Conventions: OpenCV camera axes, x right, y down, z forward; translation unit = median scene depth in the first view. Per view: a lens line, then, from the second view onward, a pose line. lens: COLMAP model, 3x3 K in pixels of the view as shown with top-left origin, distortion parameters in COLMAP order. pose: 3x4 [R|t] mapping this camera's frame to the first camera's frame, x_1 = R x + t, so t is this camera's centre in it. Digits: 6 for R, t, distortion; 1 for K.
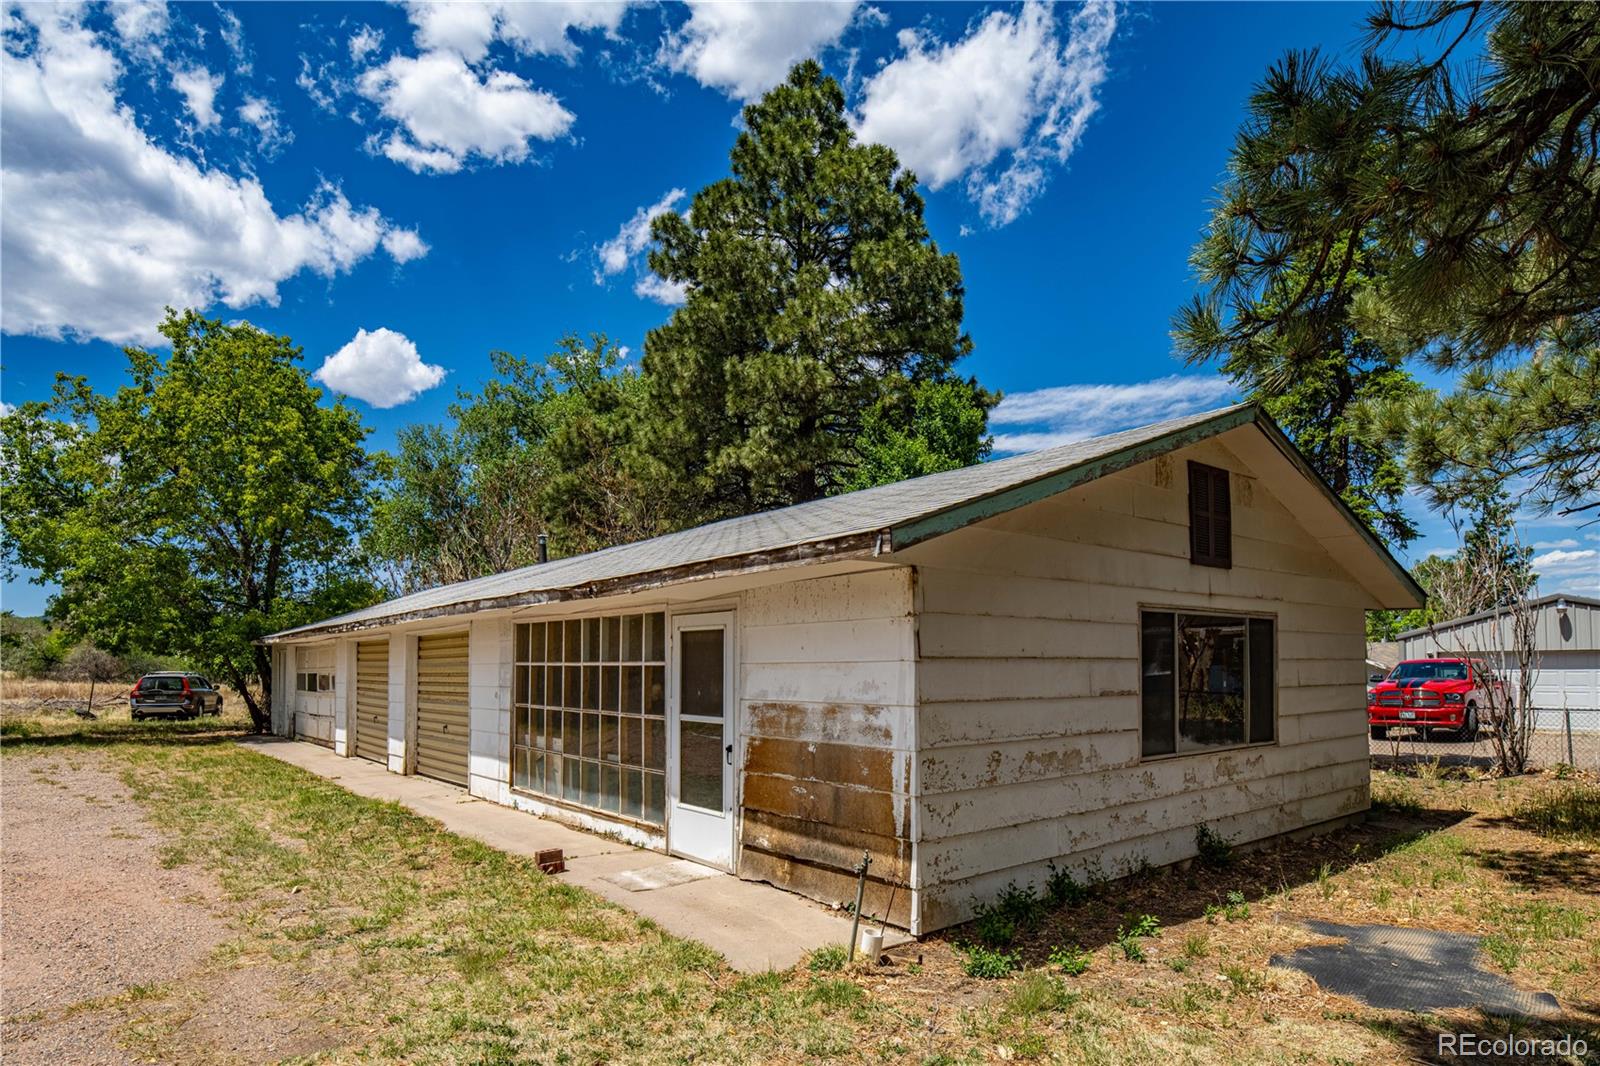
lens RADIAL K [[873.3, 0, 803.3], [0, 873.3, 668.0], [0, 0, 1]] dist [-0.000370, -0.000026]
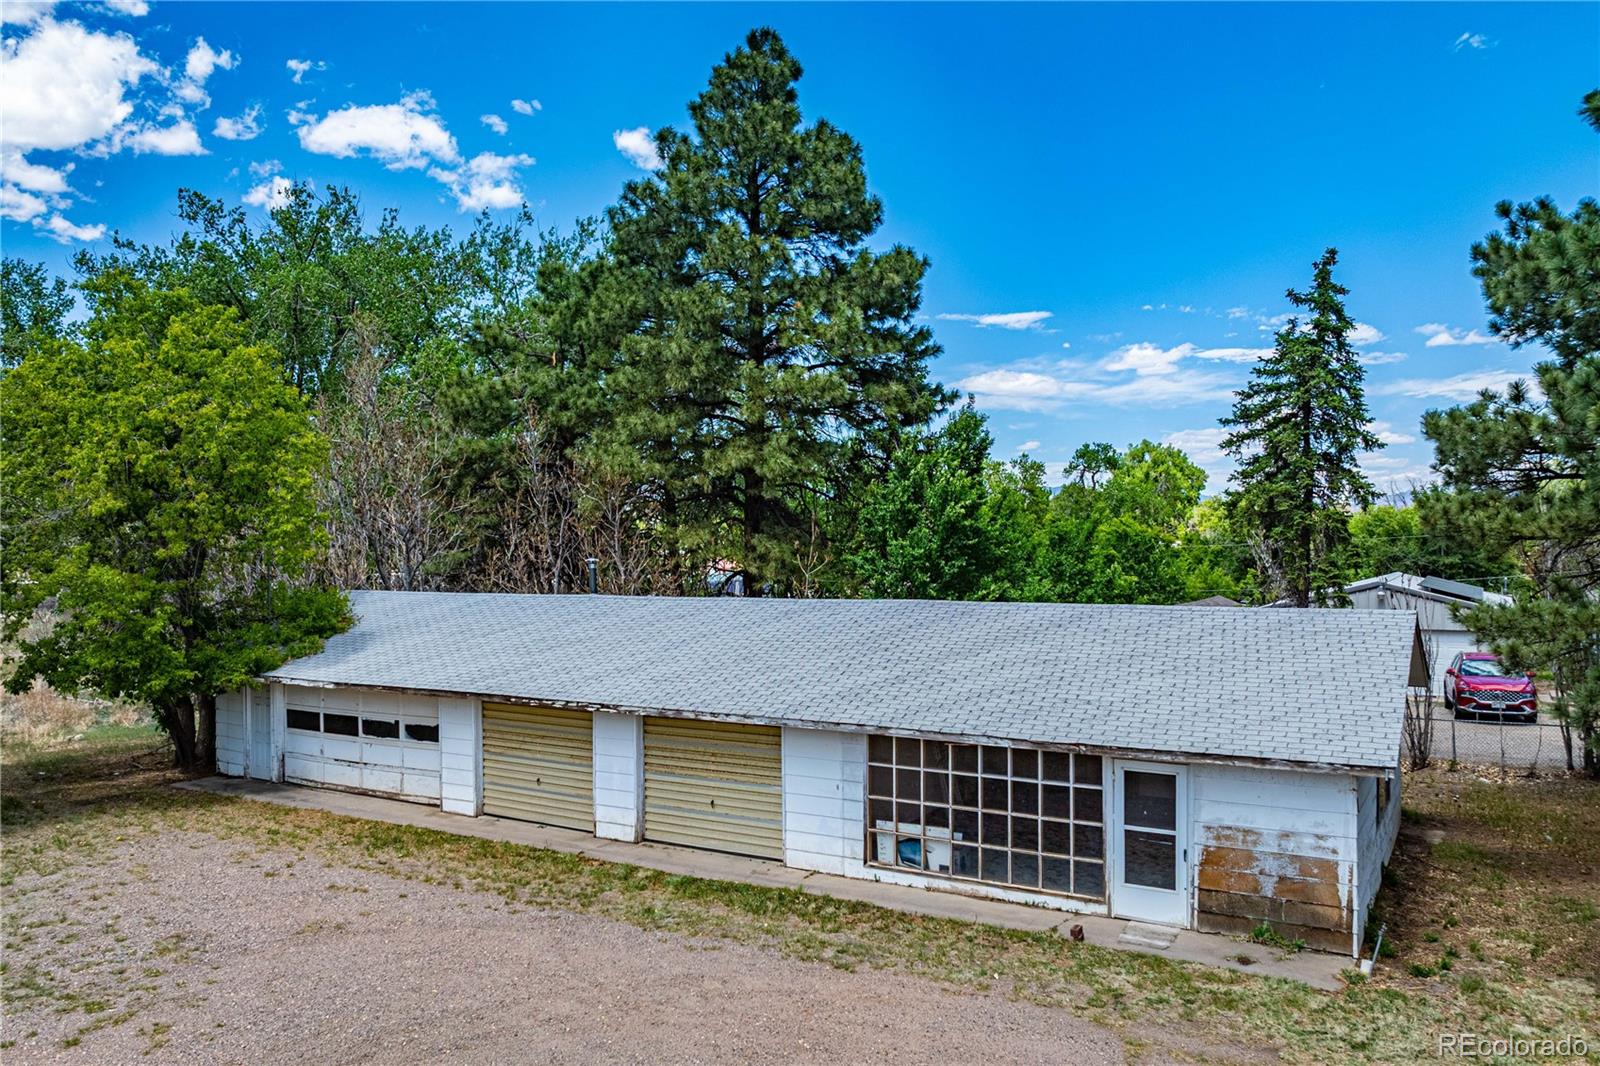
lens RADIAL K [[1136.5, 0, 802.1], [0, 1136.5, 553.5], [0, 0, 1]] dist [-0.026476, 0.009019]
pose [[0.940359, -0.005673, 0.340136, -1.495445], [0.003140, 0.999963, 0.007997, -0.488131], [-0.340169, -0.006453, 0.940342, -0.730301]]
